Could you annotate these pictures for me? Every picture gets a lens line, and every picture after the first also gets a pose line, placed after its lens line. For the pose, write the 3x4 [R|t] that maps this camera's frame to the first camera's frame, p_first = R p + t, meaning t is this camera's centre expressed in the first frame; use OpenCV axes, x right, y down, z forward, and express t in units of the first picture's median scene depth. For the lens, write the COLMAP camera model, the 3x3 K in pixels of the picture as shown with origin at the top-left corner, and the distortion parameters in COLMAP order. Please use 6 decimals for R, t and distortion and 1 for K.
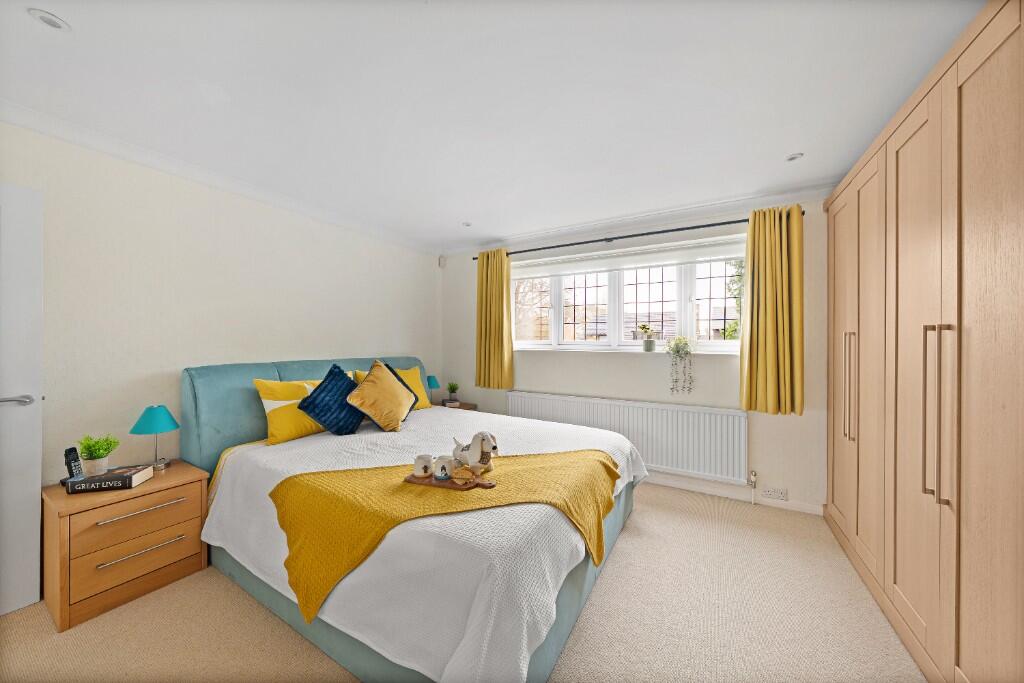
lens RADIAL K [[351.1, 0, 507.0], [0, 351.1, 339.9], [0, 0, 1]] dist [-0.003194, -0.000047]
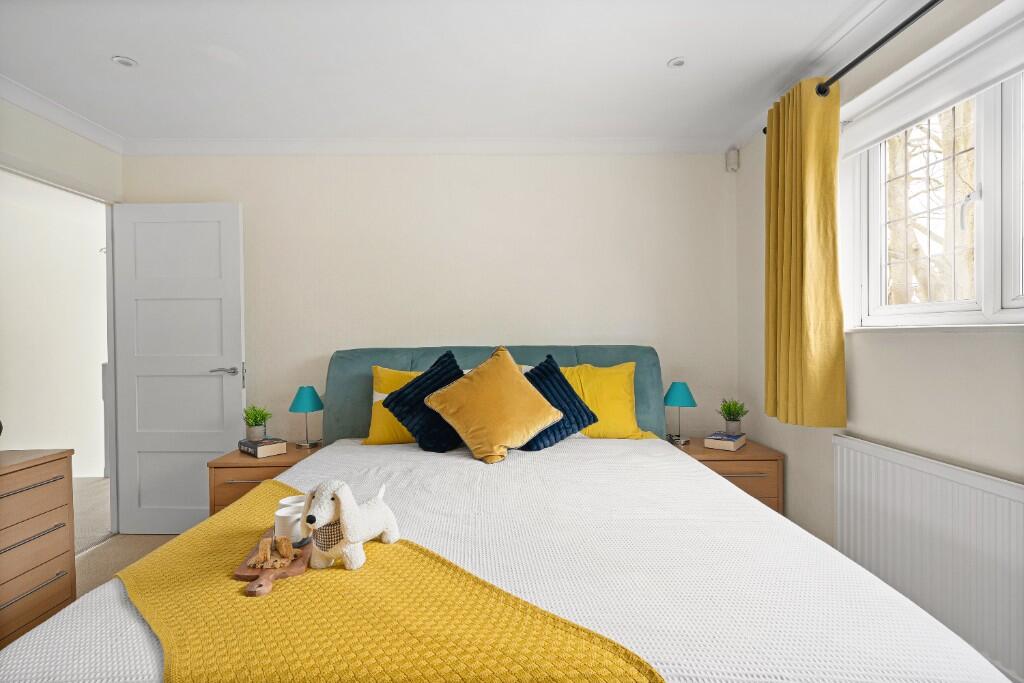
lens RADIAL K [[510.7, 0, 513.2], [0, 510.7, 338.0], [0, 0, 1]] dist [-0.004422, -0.000328]
pose [[0.518820, -0.010885, -0.854814, 0.406059], [0.019642, 0.999807, -0.000810, 0.042084], [0.854658, -0.016370, 0.518934, 0.517006]]
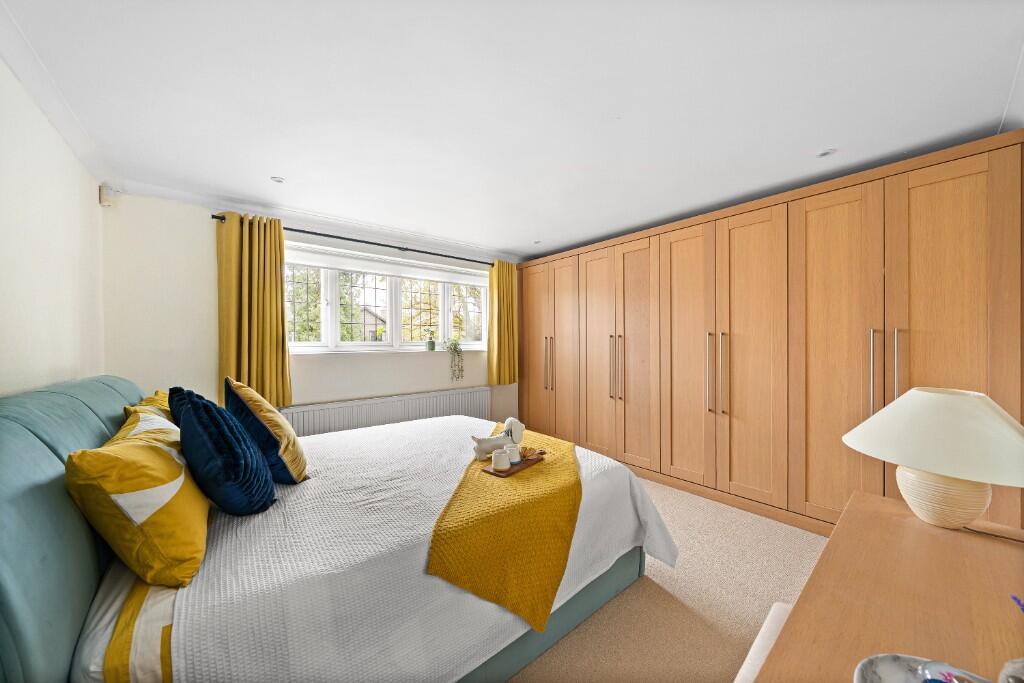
lens RADIAL K [[351.1, 0, 507.0], [0, 351.1, 346.1], [0, 0, 1]] dist [-0.003194, -0.000047]
pose [[0.345046, -0.015500, 0.938458, -0.729561], [-0.002250, 0.999847, 0.017342, -0.004200], [-0.938583, -0.008095, 0.344958, 0.367329]]
